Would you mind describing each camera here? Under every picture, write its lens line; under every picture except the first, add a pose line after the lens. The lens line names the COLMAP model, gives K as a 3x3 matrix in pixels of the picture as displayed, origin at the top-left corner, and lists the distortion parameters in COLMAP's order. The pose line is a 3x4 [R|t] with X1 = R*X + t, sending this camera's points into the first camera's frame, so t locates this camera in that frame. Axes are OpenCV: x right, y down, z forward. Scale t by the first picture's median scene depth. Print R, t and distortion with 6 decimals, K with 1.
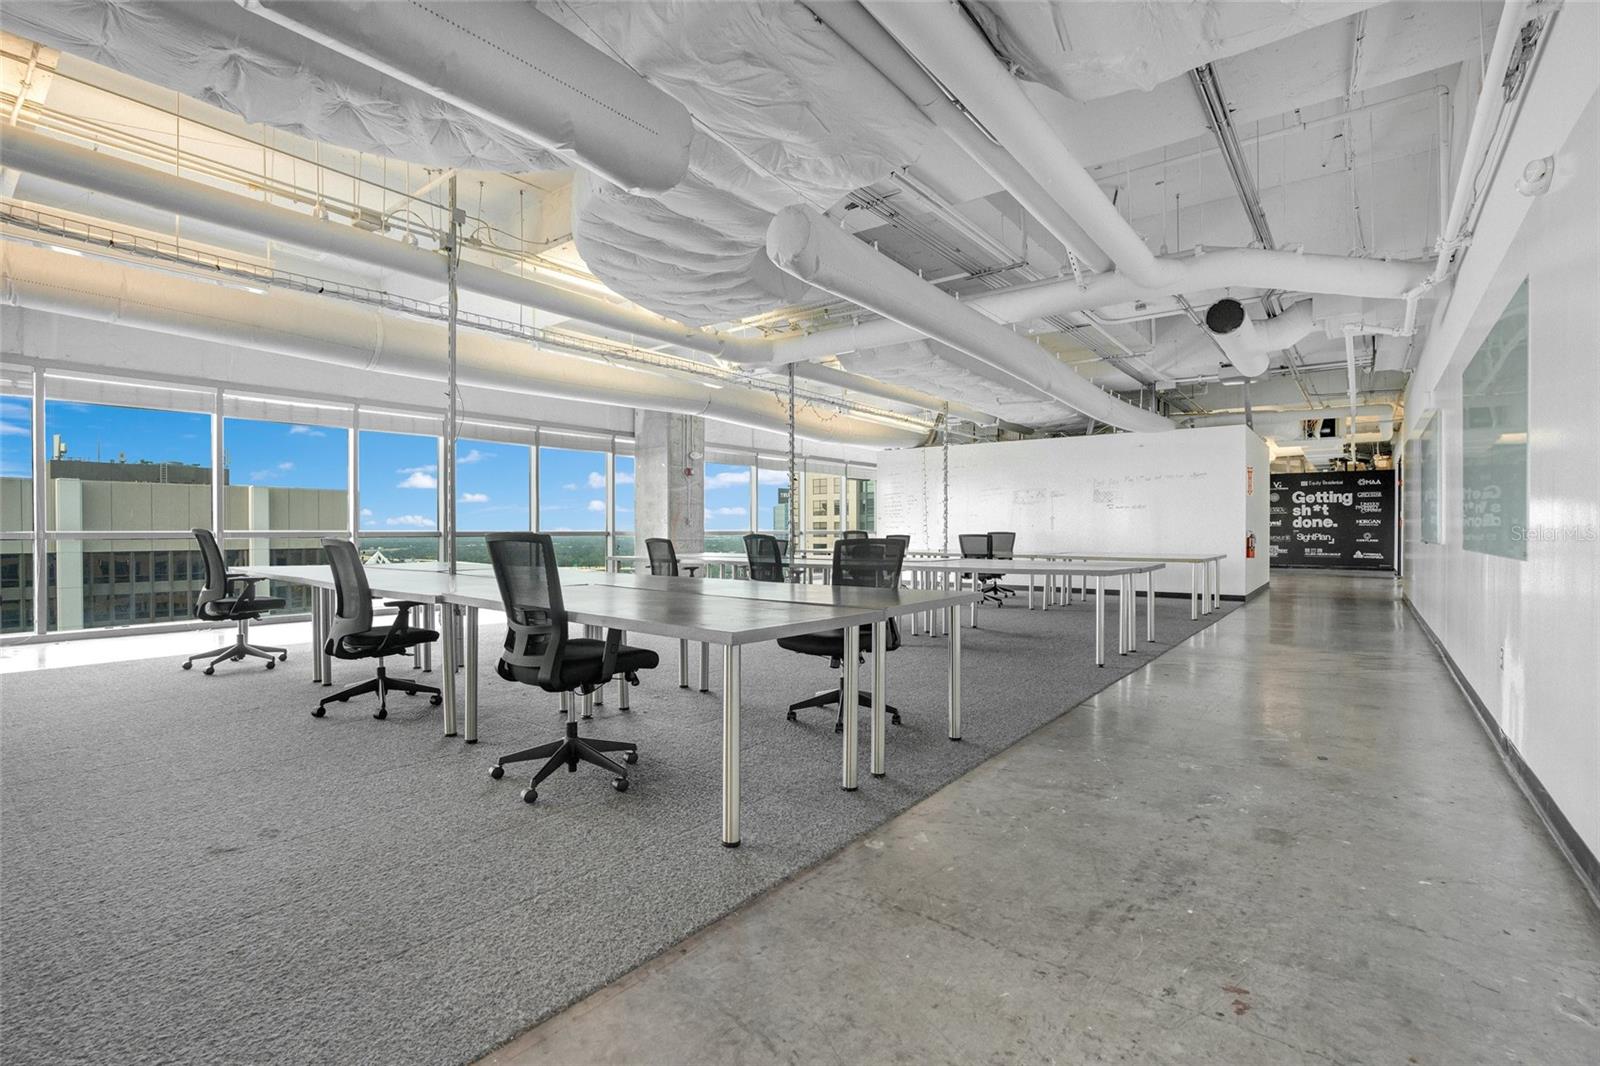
lens RADIAL K [[716.0, 0, 800.0], [0, 716.0, 533.0], [0, 0, 1]] dist [-0.018134, -0.000043]
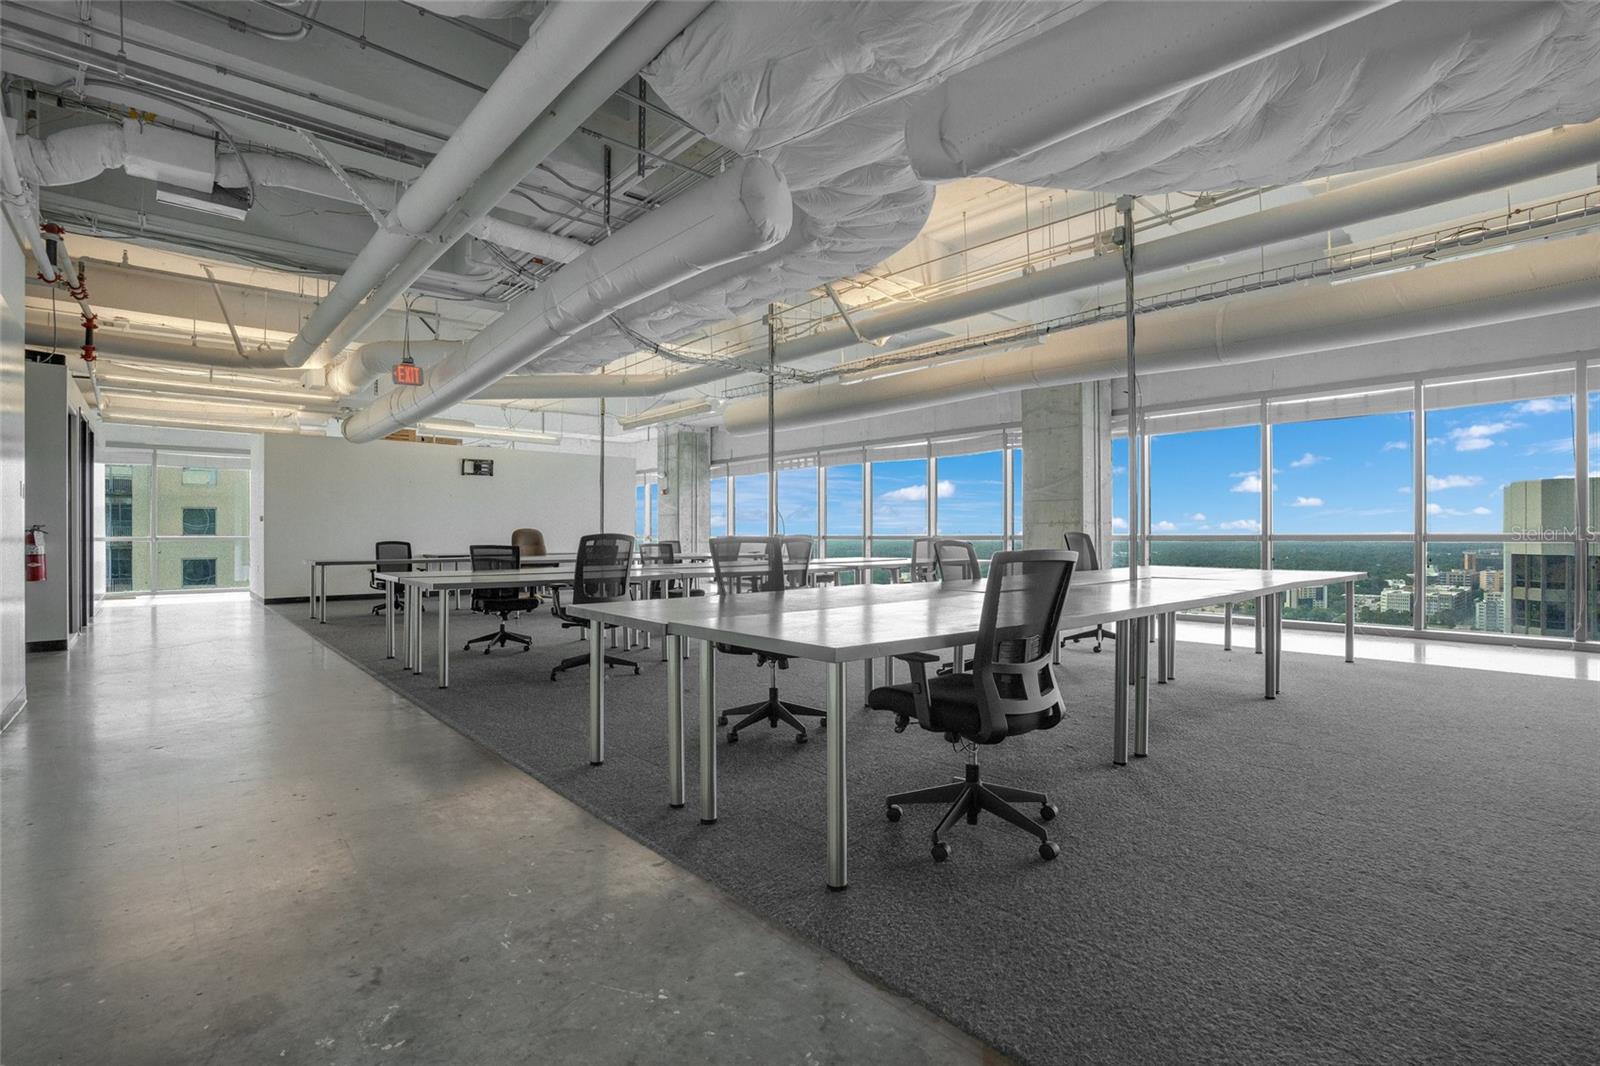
lens RADIAL K [[751.6, 0, 800.0], [0, 751.6, 533.0], [0, 0, 1]] dist [-0.001467, 0.000009]
pose [[-0.172001, 0.001722, -0.985095, 0.974229], [-0.005504, 0.999981, 0.002709, -0.010303], [0.985081, 0.005888, -0.171988, 1.250676]]
